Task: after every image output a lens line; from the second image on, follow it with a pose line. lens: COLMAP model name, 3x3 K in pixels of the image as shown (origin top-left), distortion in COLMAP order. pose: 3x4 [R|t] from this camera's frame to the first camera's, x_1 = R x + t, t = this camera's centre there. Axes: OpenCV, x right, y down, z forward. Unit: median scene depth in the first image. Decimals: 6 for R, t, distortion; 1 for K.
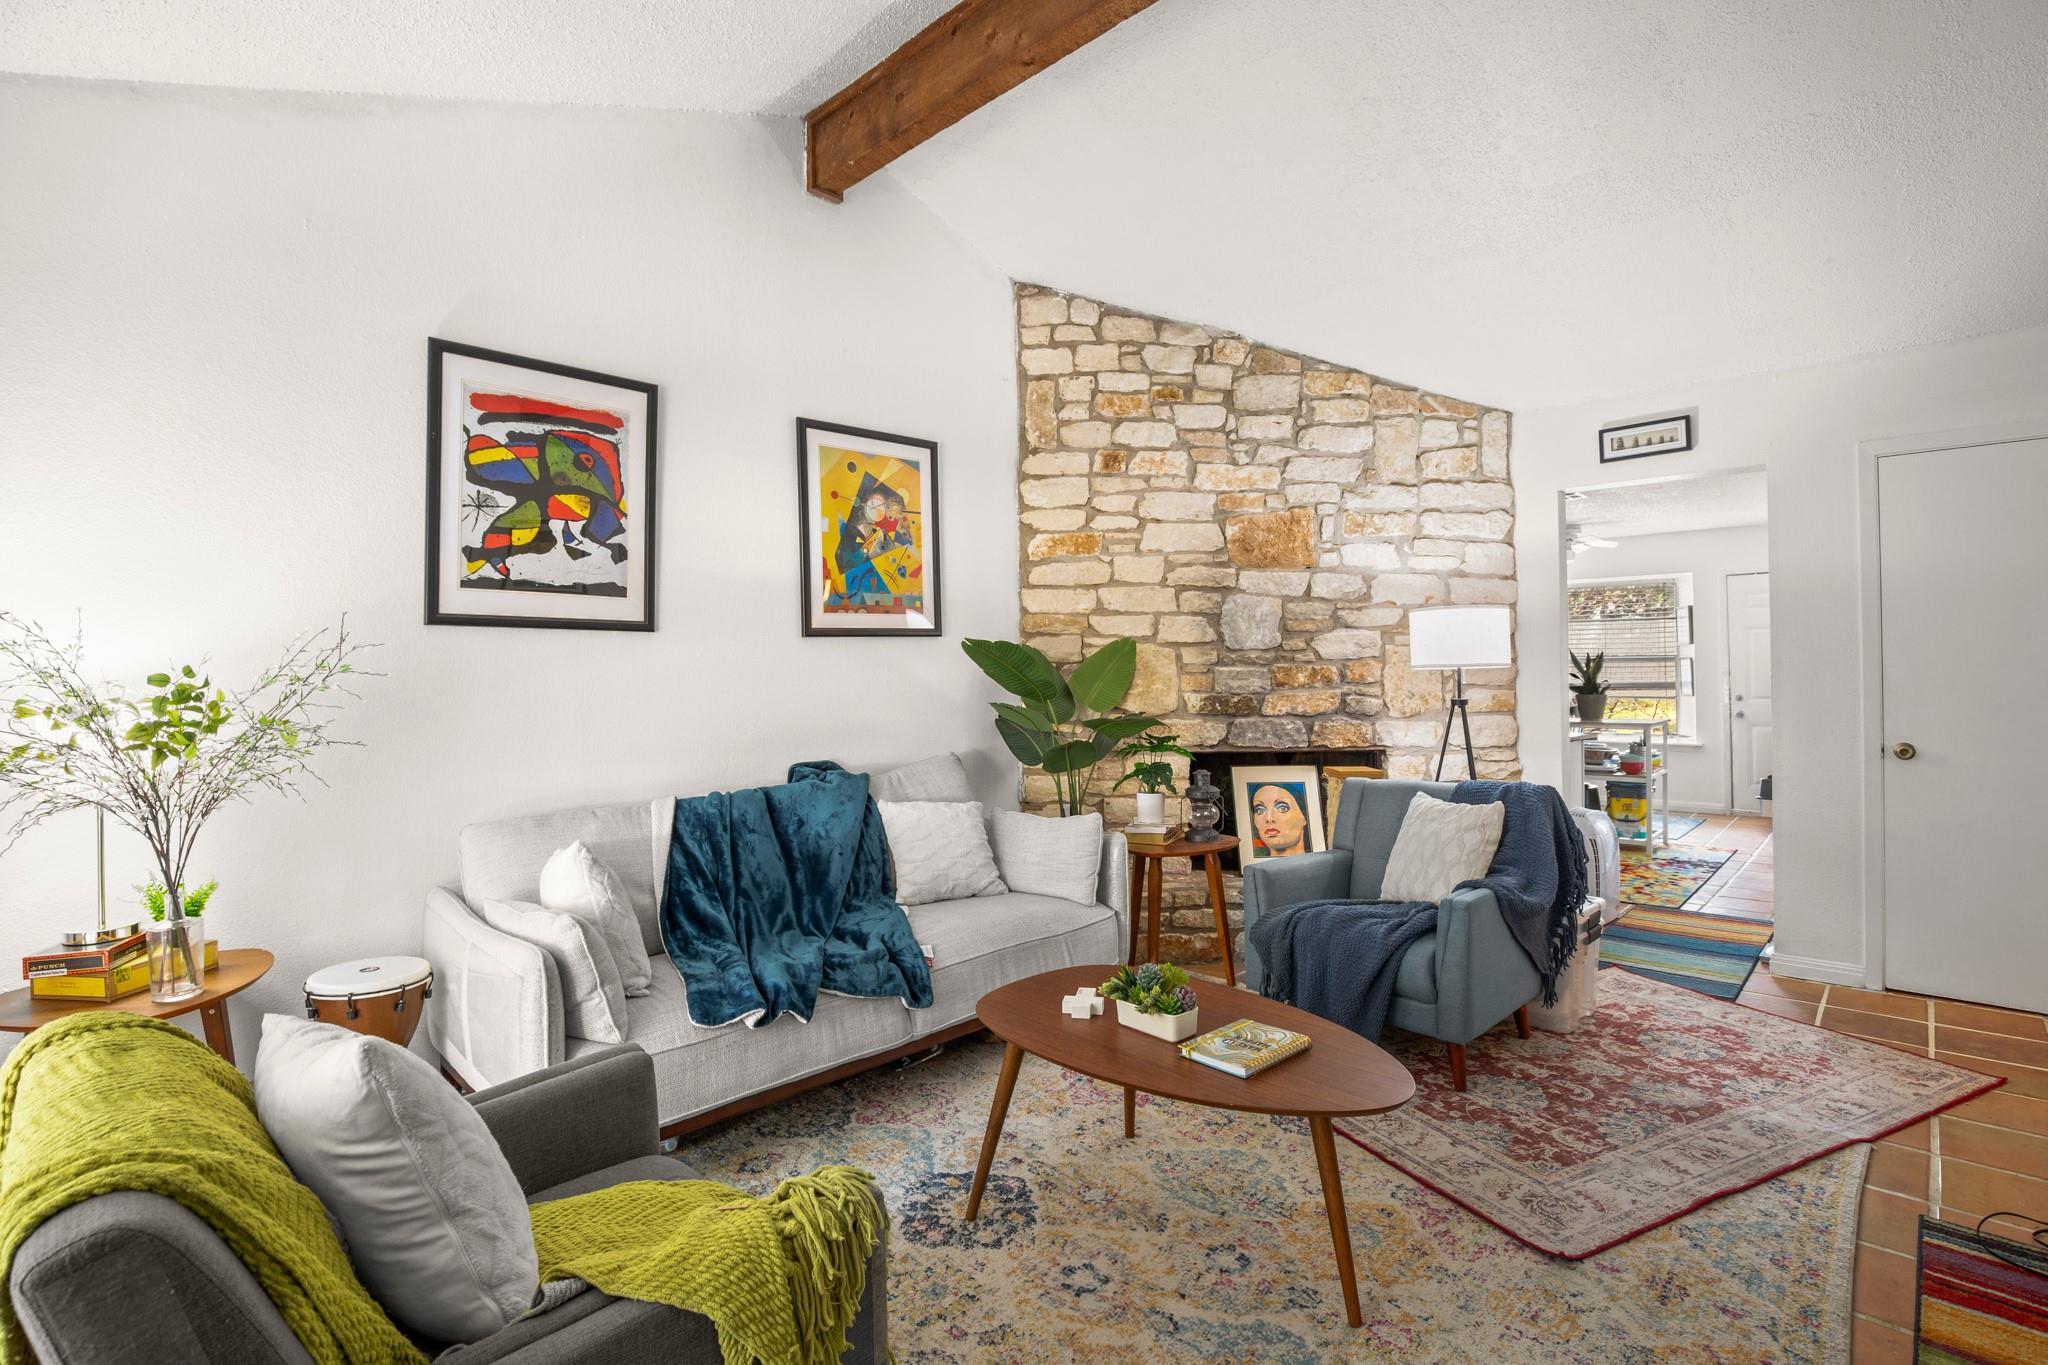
lens RADIAL K [[955.0, 0, 1039.5], [0, 955.0, 674.5], [0, 0, 1]] dist [-0.015489, 0.003068]
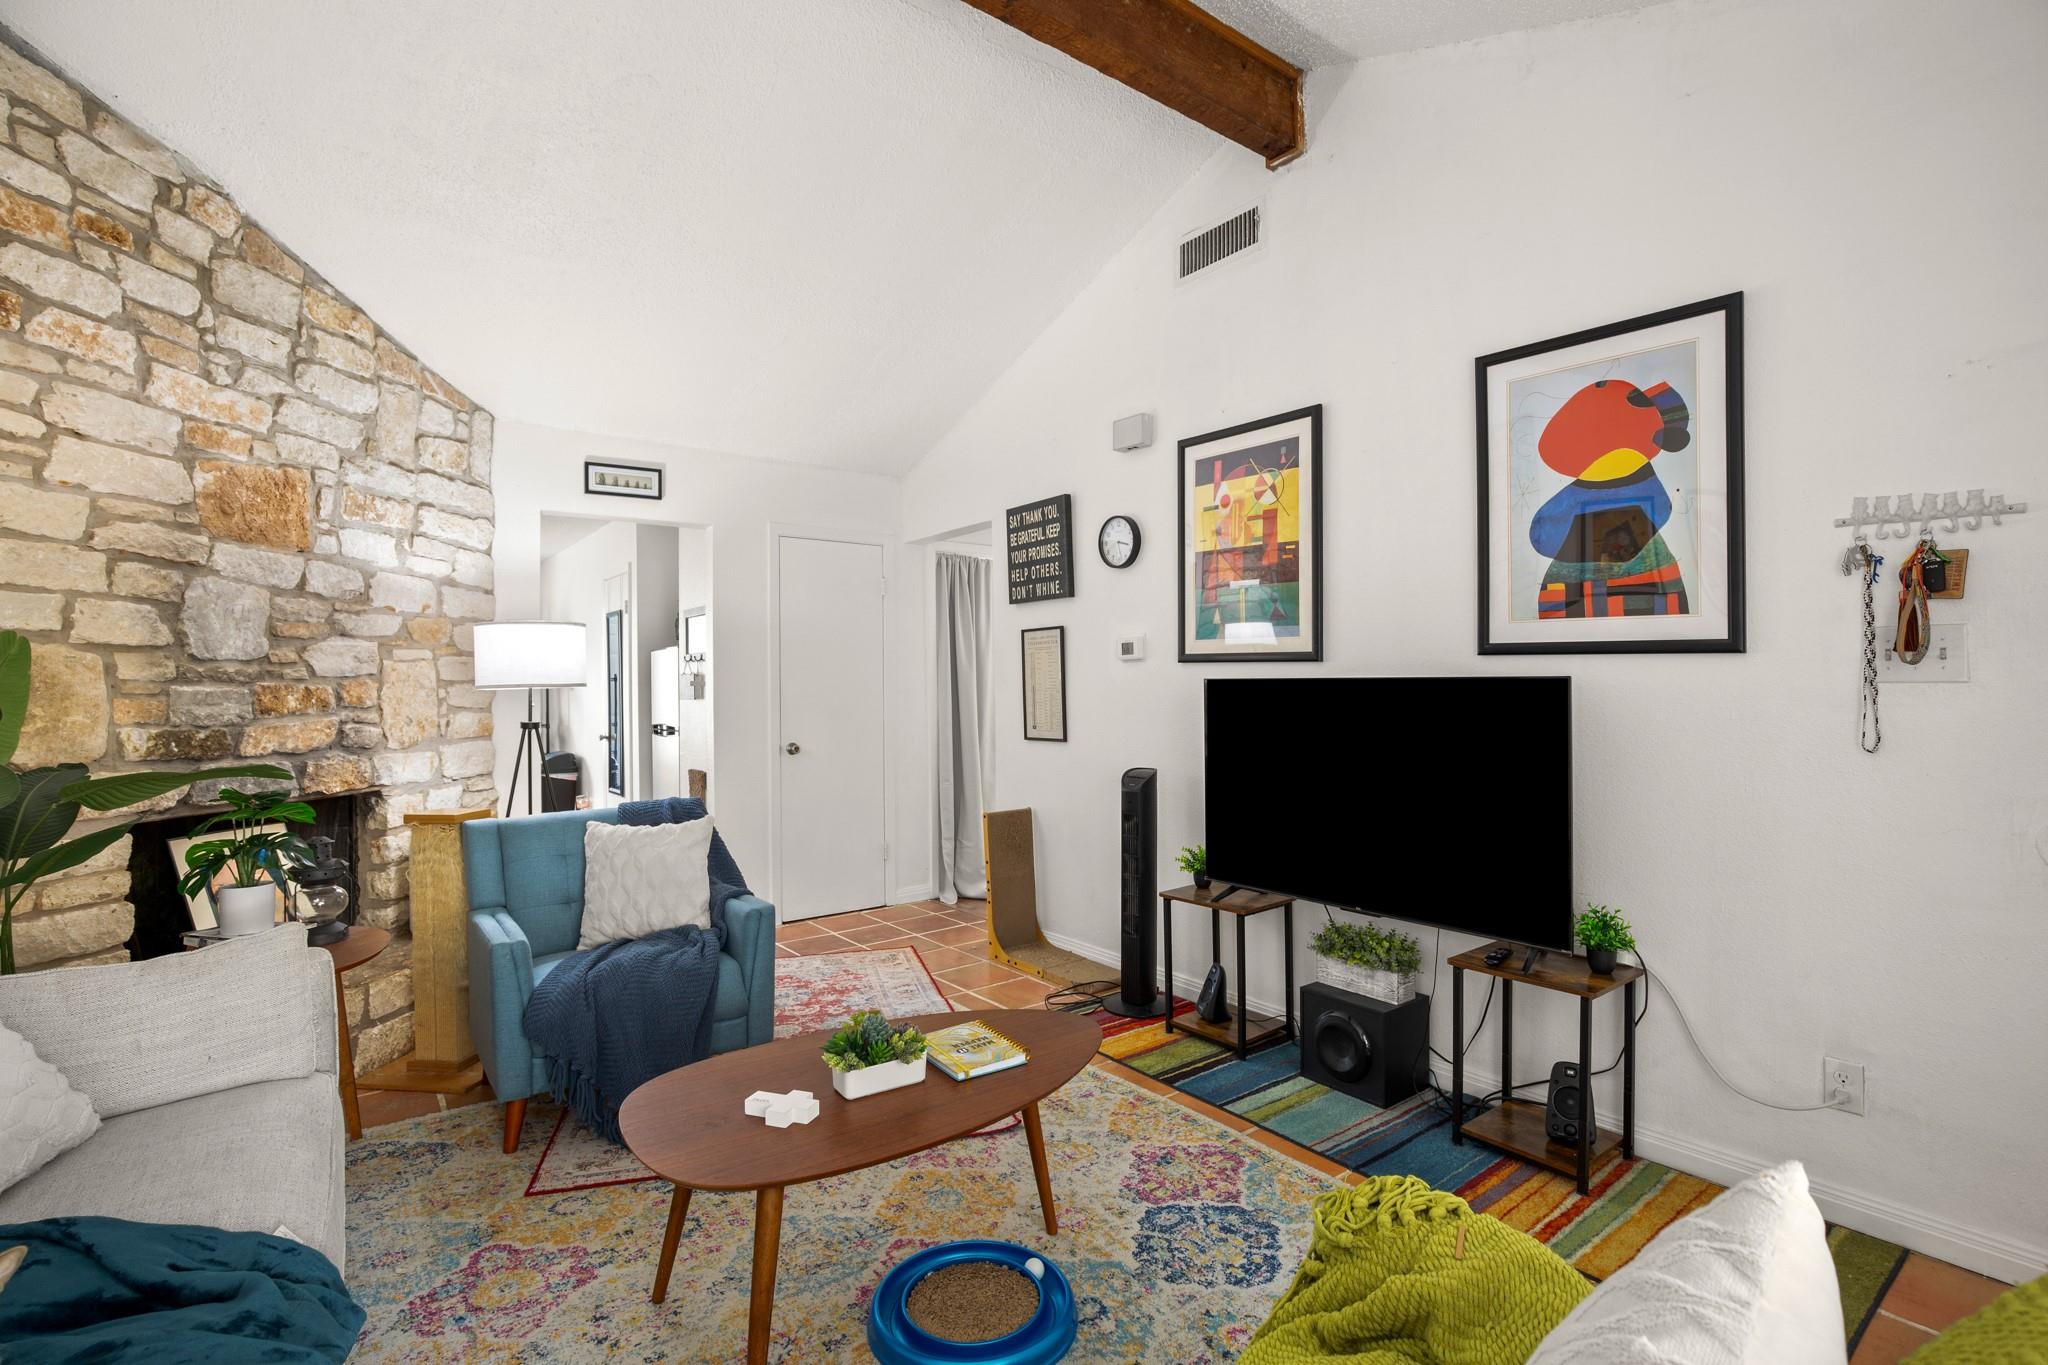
lens RADIAL K [[955.0, 0, 1039.6], [0, 955.0, 675.2], [0, 0, 1]] dist [-0.015489, 0.003068]
pose [[0.171809, 0.018356, 0.984959, -0.339533], [0.010063, 0.999742, -0.020387, 0.003911], [-0.985079, 0.013415, 0.171580, 0.319645]]
